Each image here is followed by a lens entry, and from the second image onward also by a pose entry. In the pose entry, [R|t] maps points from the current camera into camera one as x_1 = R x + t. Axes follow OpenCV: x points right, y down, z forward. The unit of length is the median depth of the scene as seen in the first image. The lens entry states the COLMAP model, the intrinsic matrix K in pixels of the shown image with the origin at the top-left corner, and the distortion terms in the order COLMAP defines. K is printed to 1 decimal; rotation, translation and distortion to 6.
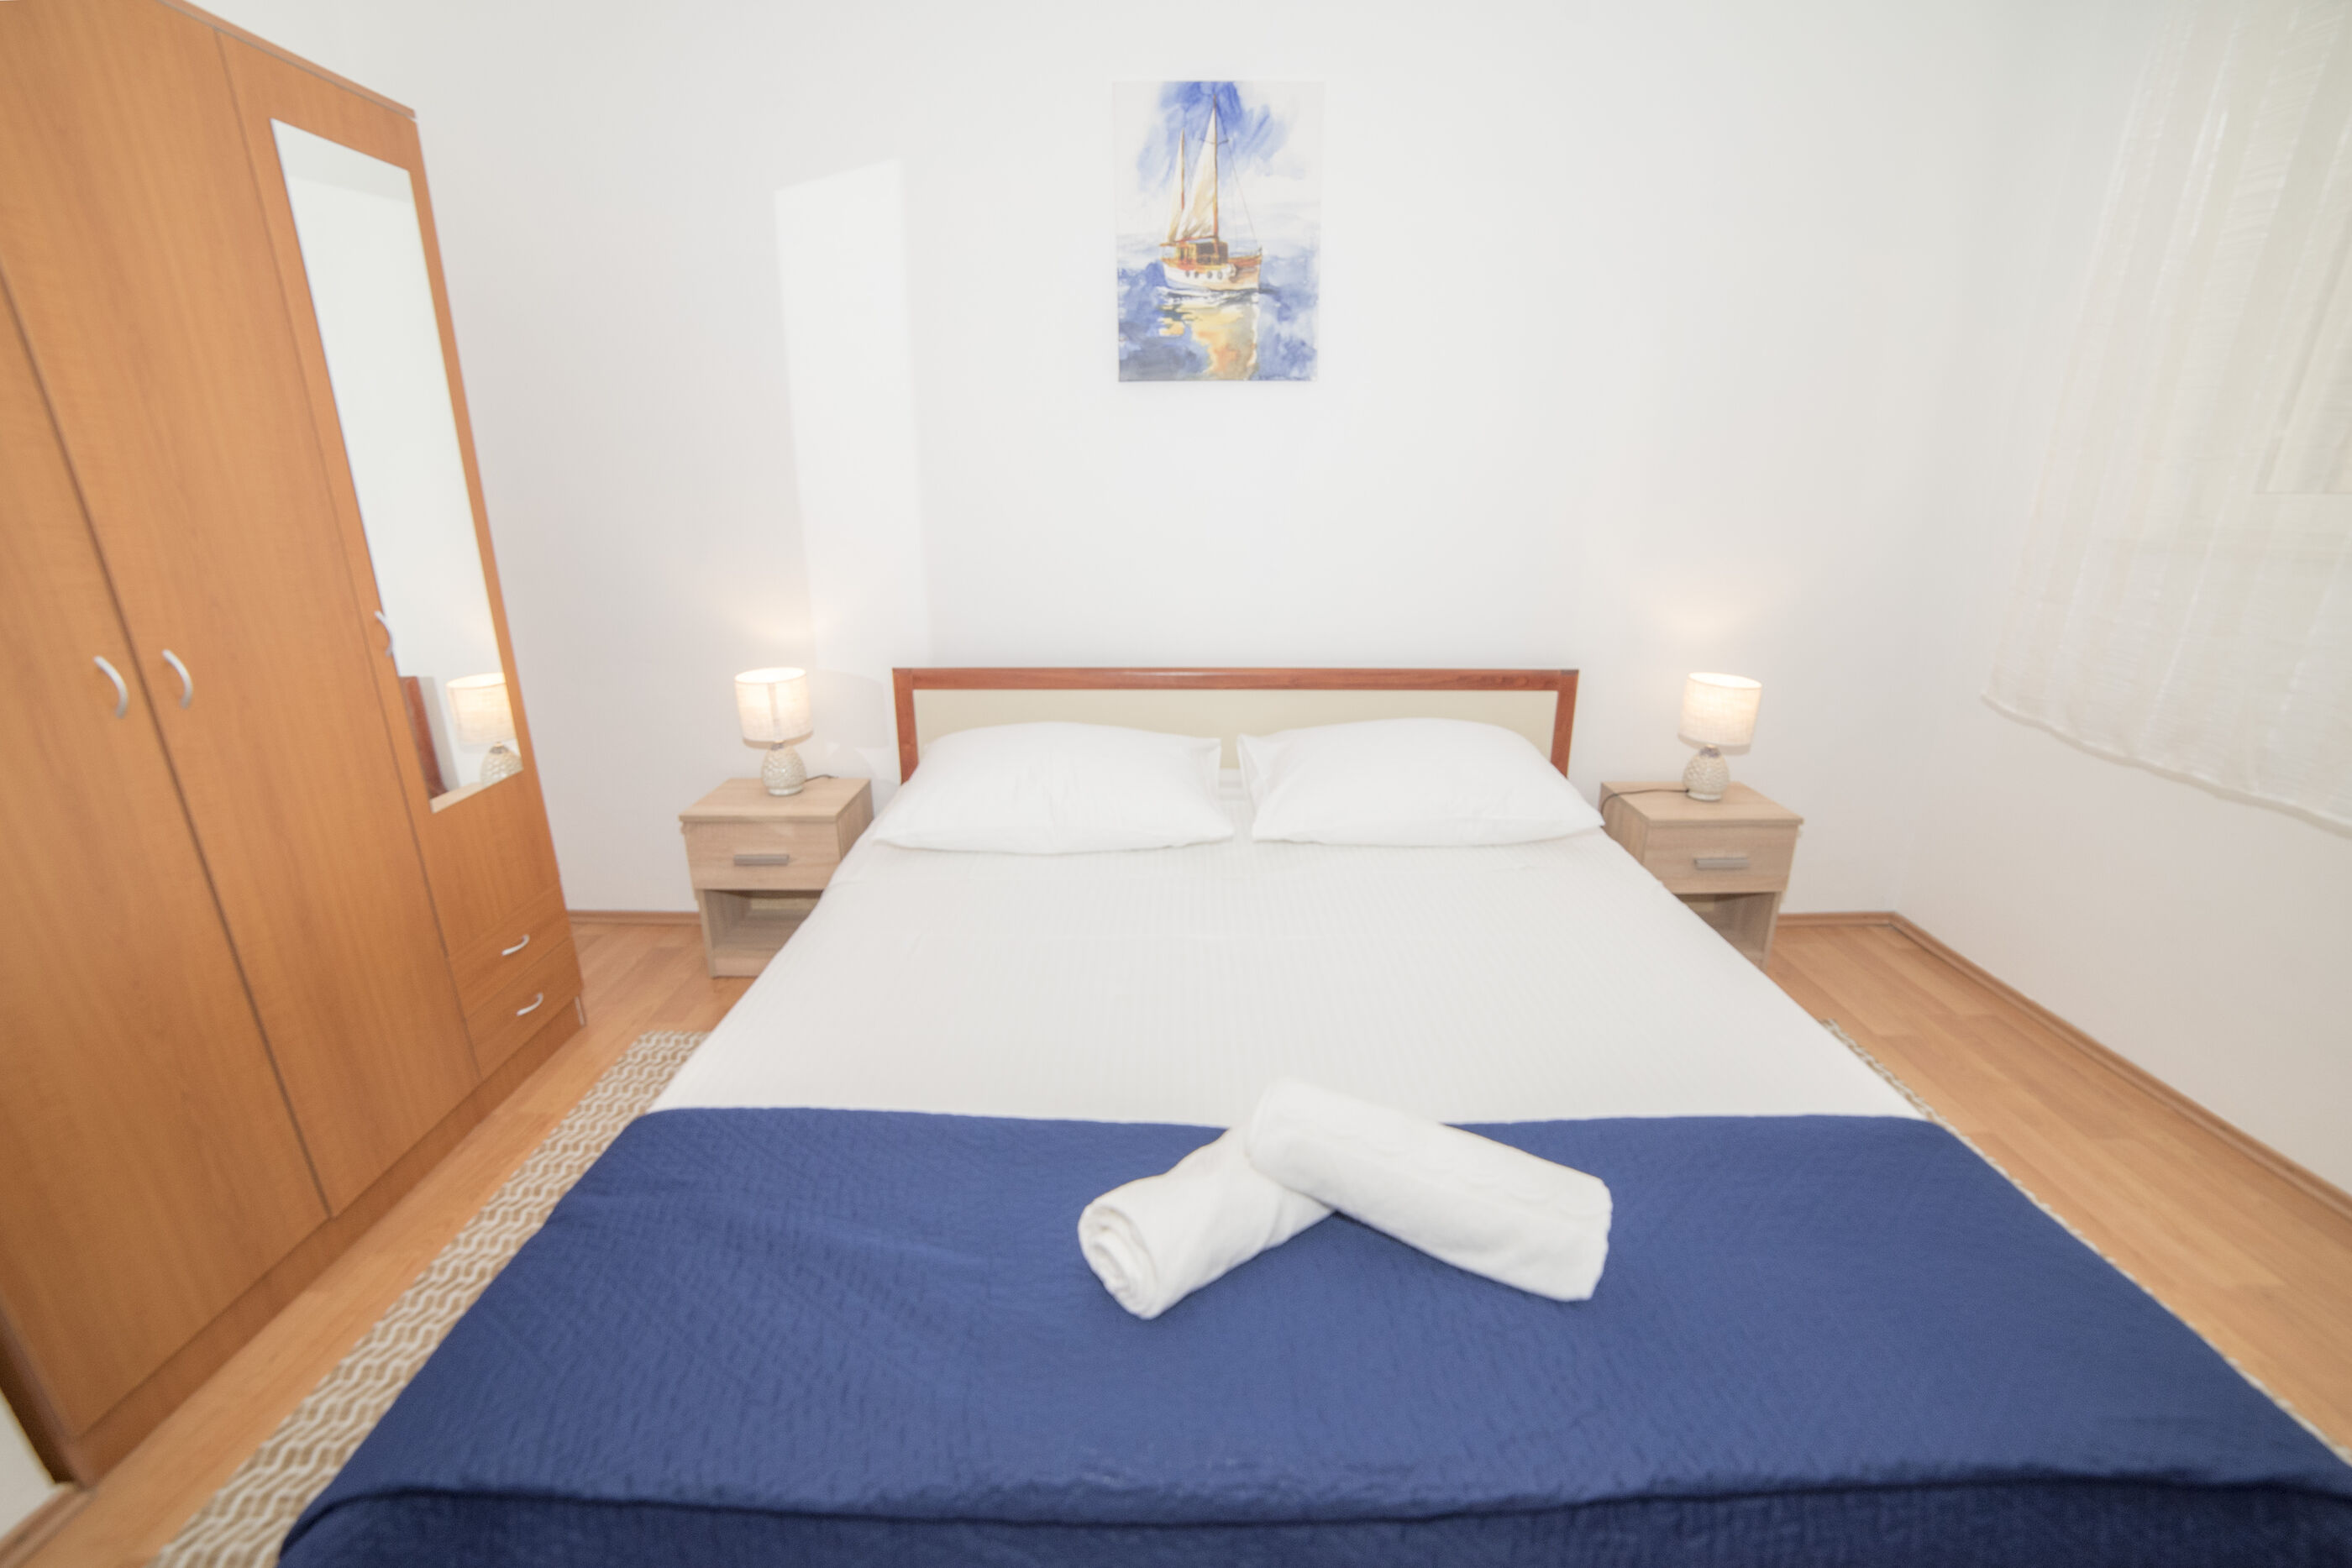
lens RADIAL K [[1032.9, 0, 1176.0], [0, 1032.9, 784.0], [0, 0, 1]] dist [-0.054698, 0.001143]
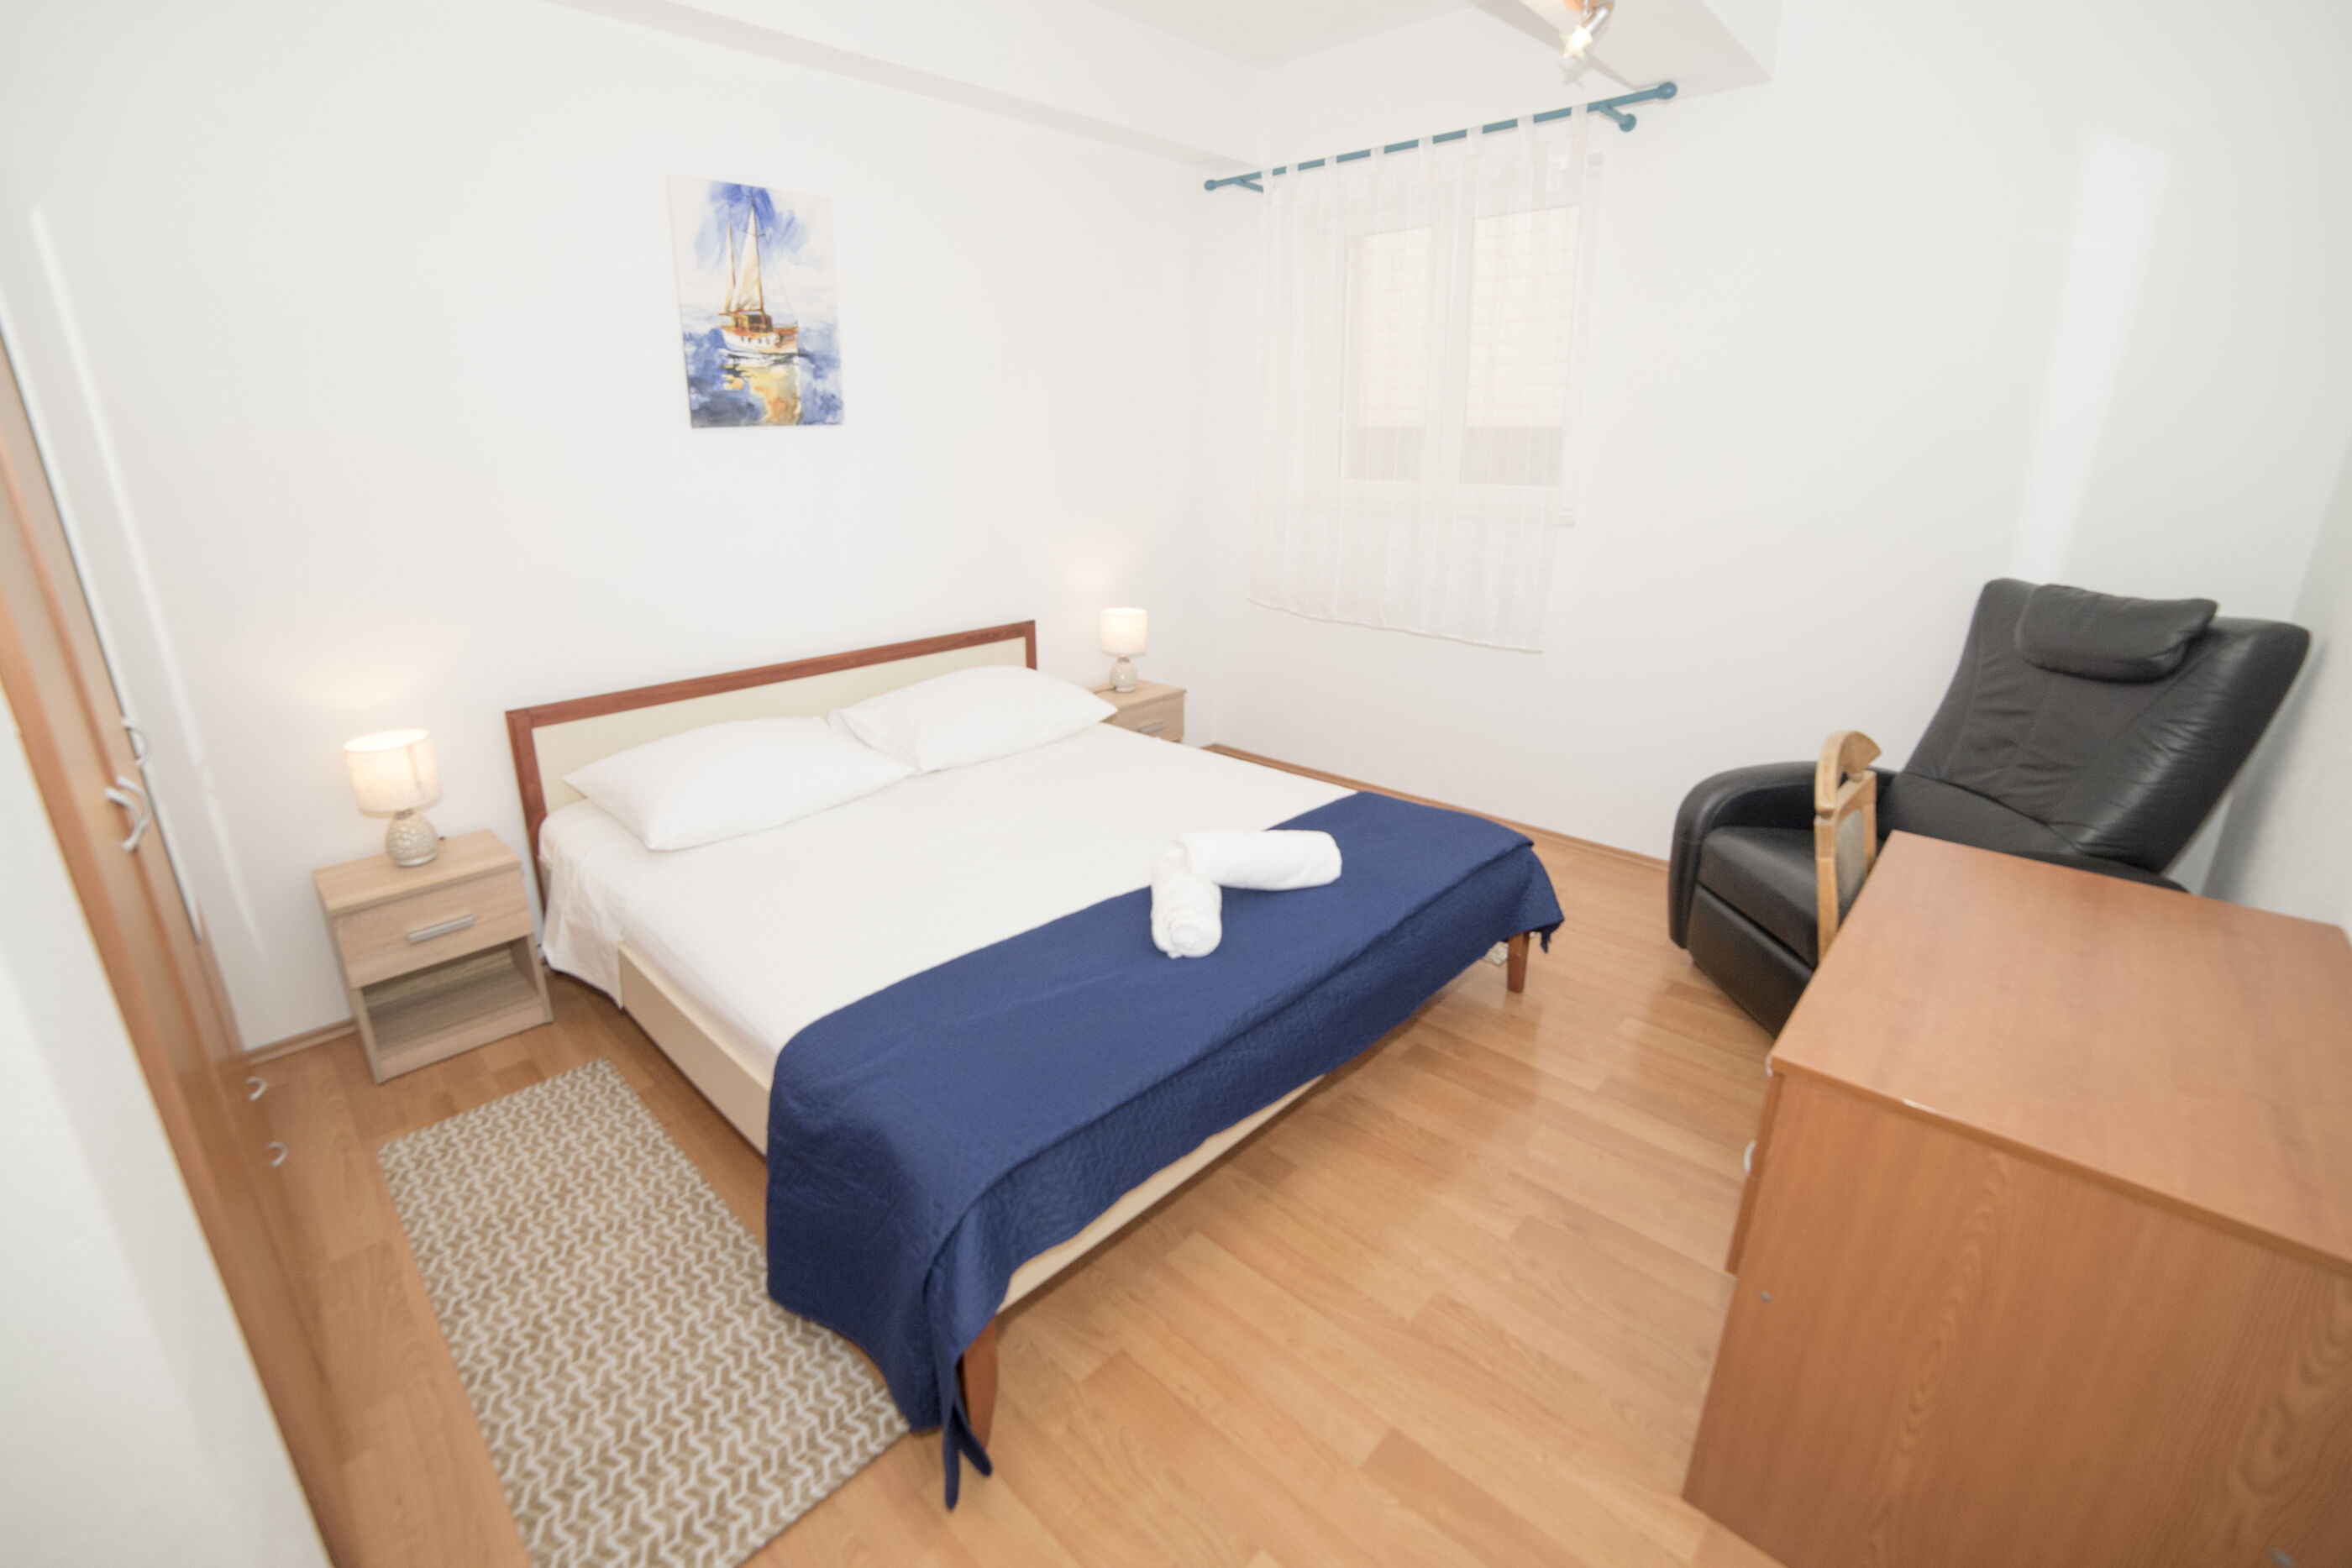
lens RADIAL K [[1032.9, 0, 1176.0], [0, 1032.9, 784.0], [0, 0, 1]] dist [-0.054698, 0.001143]
pose [[0.681504, -0.240656, 0.691113, -0.591598], [0.211949, 0.968815, 0.128354, -0.034406], [-0.700450, 0.059007, 0.711258, -0.181773]]
